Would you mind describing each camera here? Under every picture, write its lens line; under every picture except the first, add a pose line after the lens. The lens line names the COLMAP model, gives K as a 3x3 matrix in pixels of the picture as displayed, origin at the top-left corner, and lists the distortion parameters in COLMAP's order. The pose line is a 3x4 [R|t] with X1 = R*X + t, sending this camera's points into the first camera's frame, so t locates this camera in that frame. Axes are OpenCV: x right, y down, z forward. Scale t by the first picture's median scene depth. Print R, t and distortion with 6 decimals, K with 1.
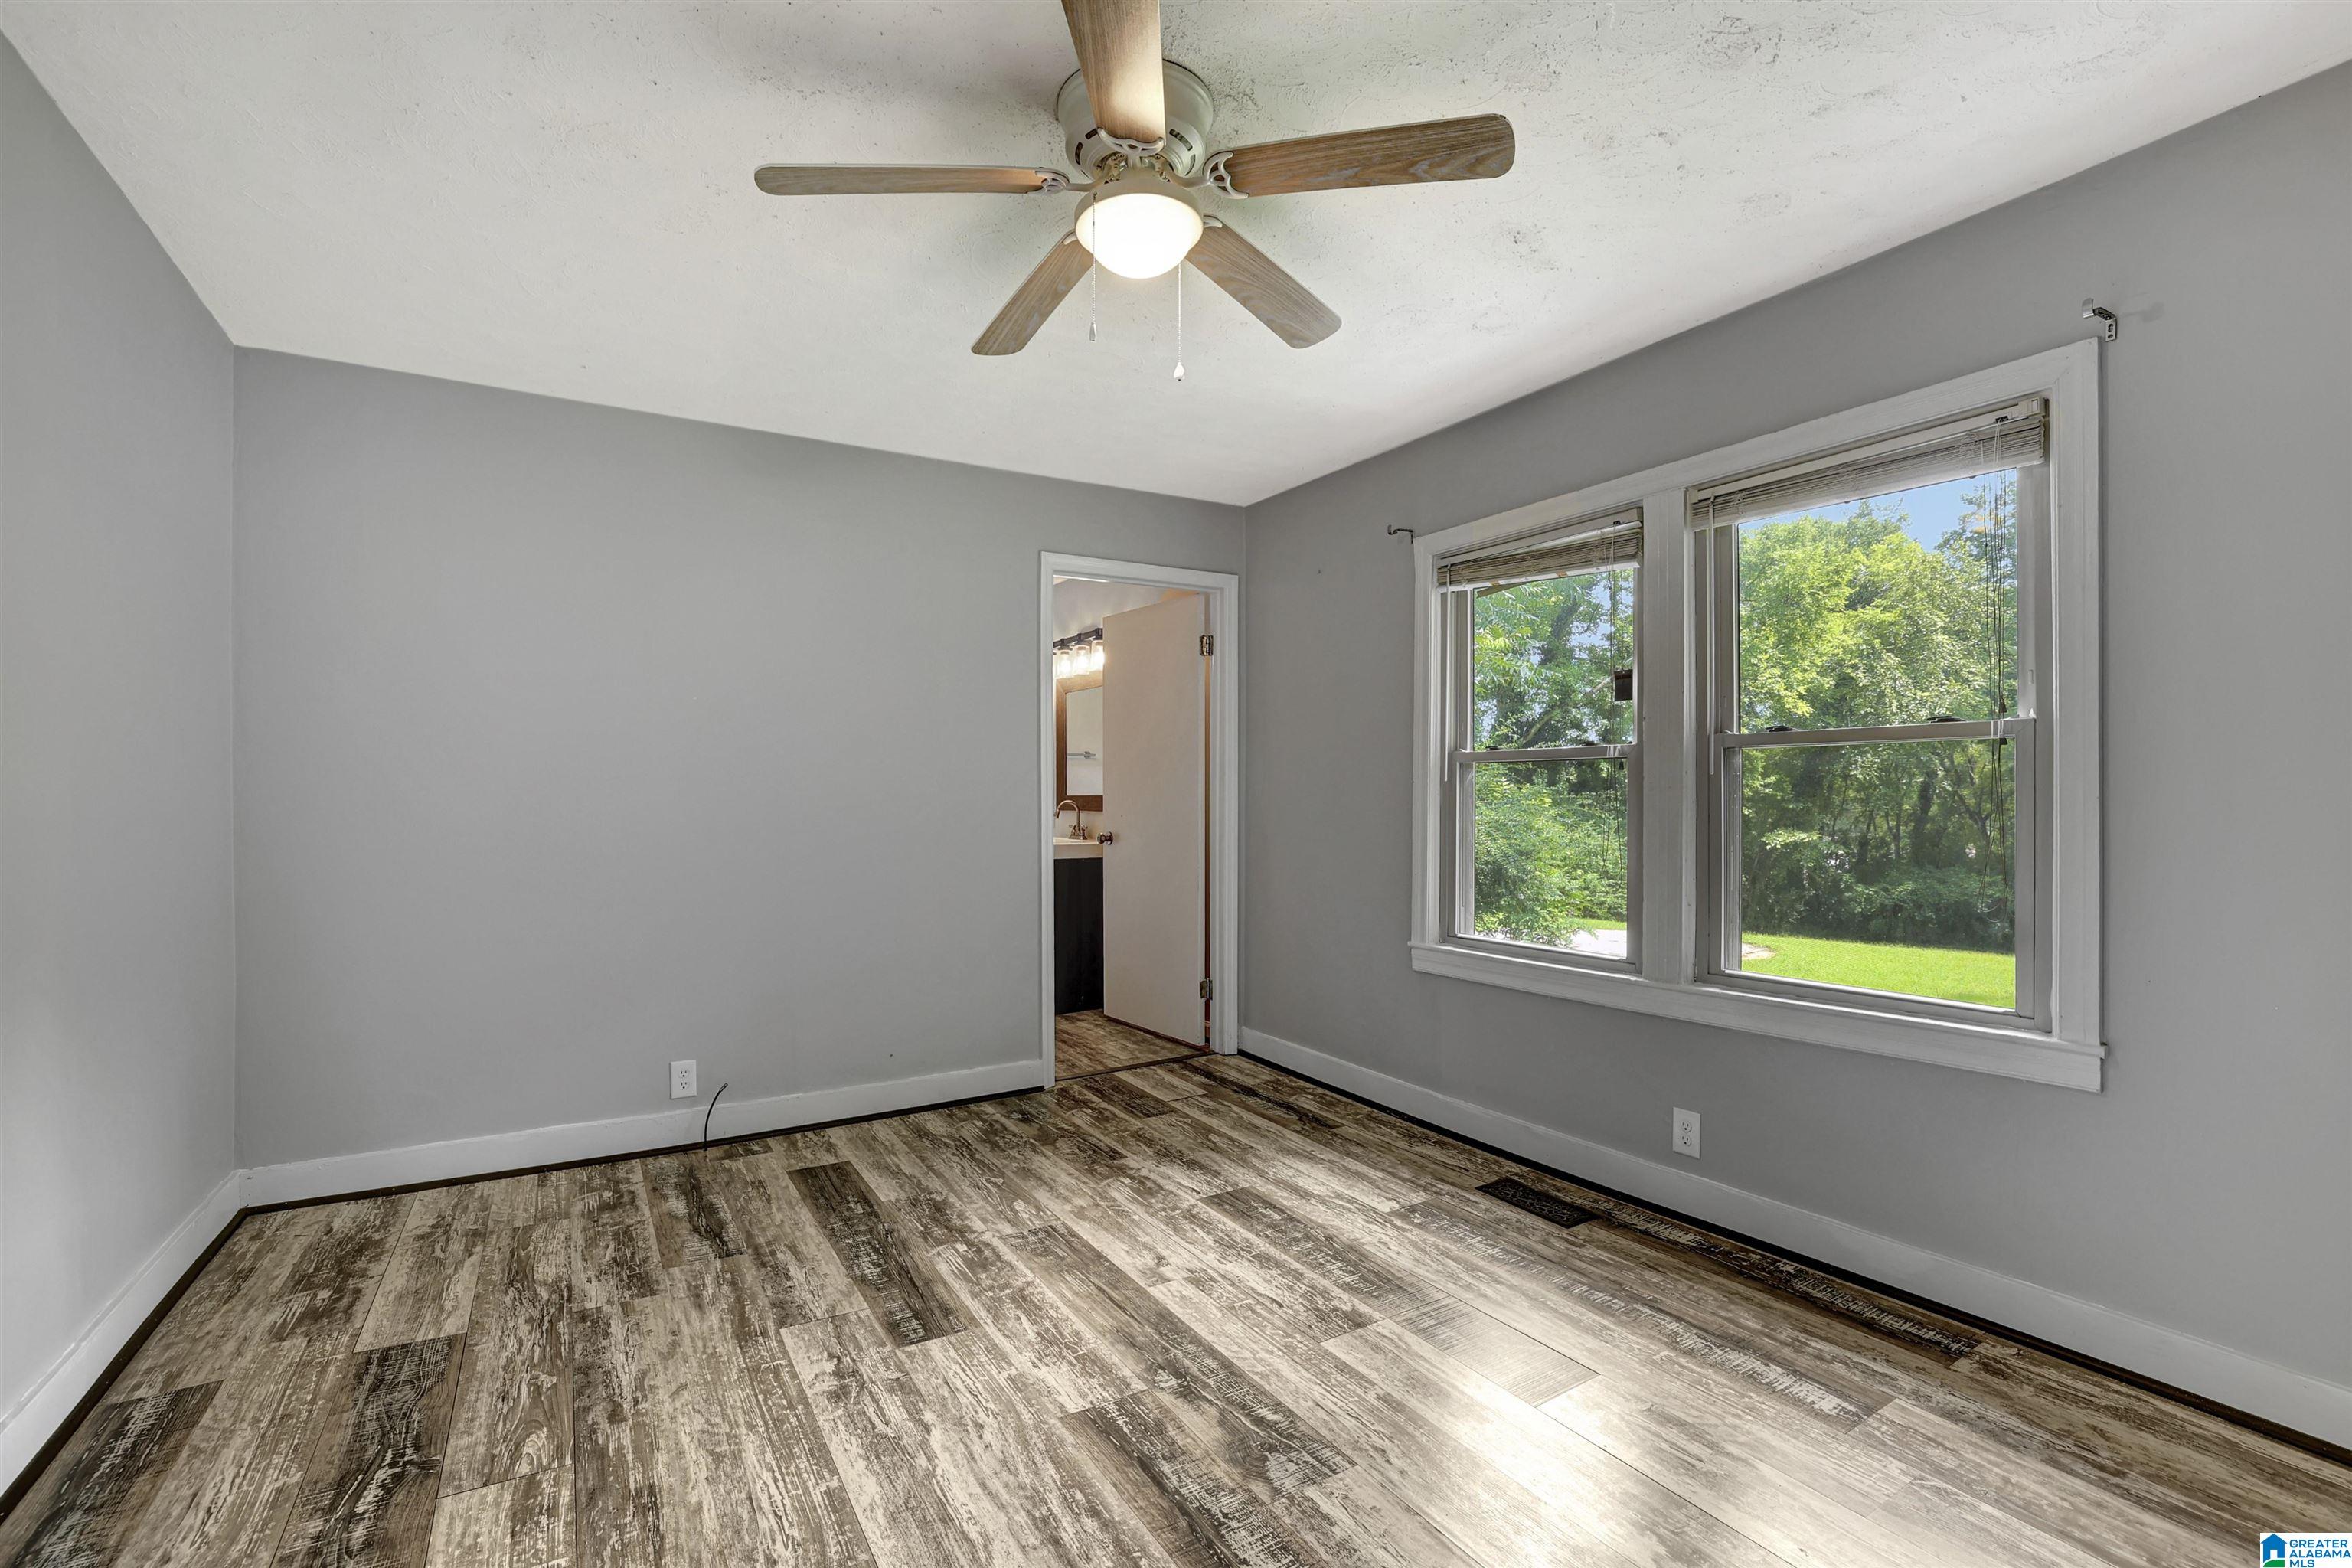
lens RADIAL K [[1020.9, 0, 1158.7], [0, 1020.9, 778.5], [0, 0, 1]] dist [-0.050804, 0.017948]
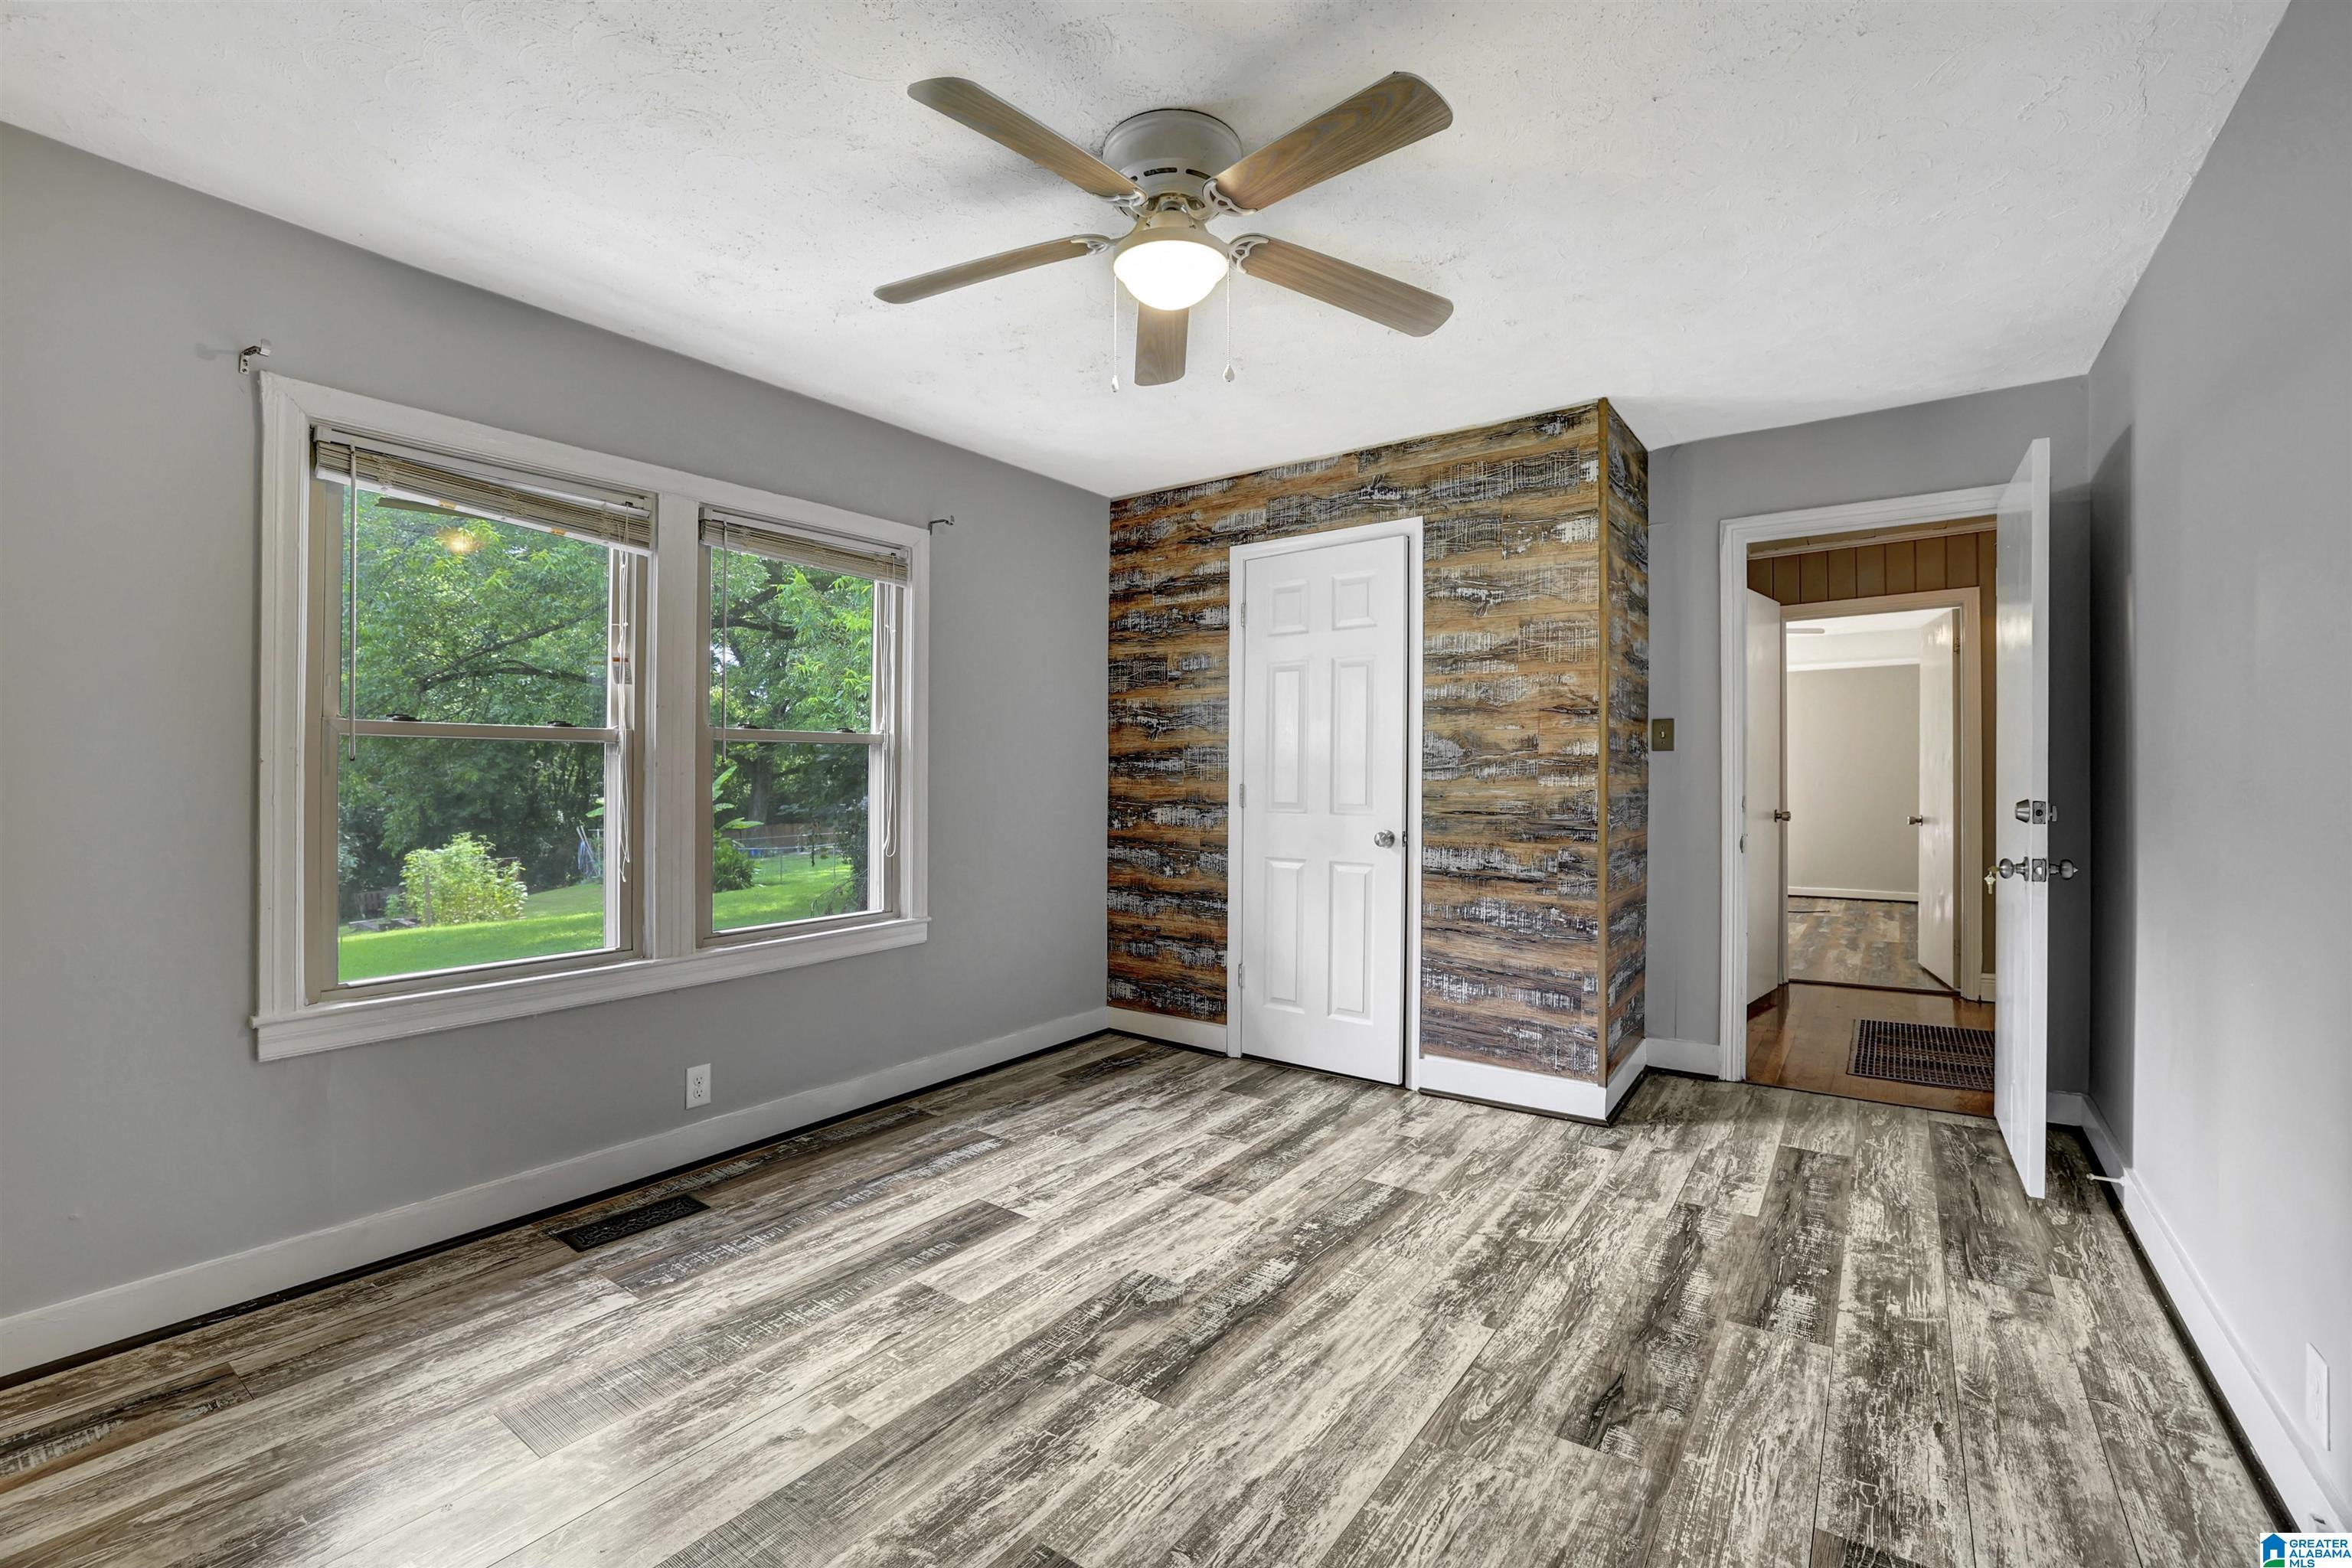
lens RADIAL K [[1020.9, 0, 1158.7], [0, 1020.9, 778.5], [0, 0, 1]] dist [-0.050804, 0.017948]
pose [[-0.386530, 0.002176, 0.922274, -0.850493], [-0.011112, 0.999914, -0.007016, 0.020558], [-0.922210, -0.012960, -0.386472, 1.185873]]
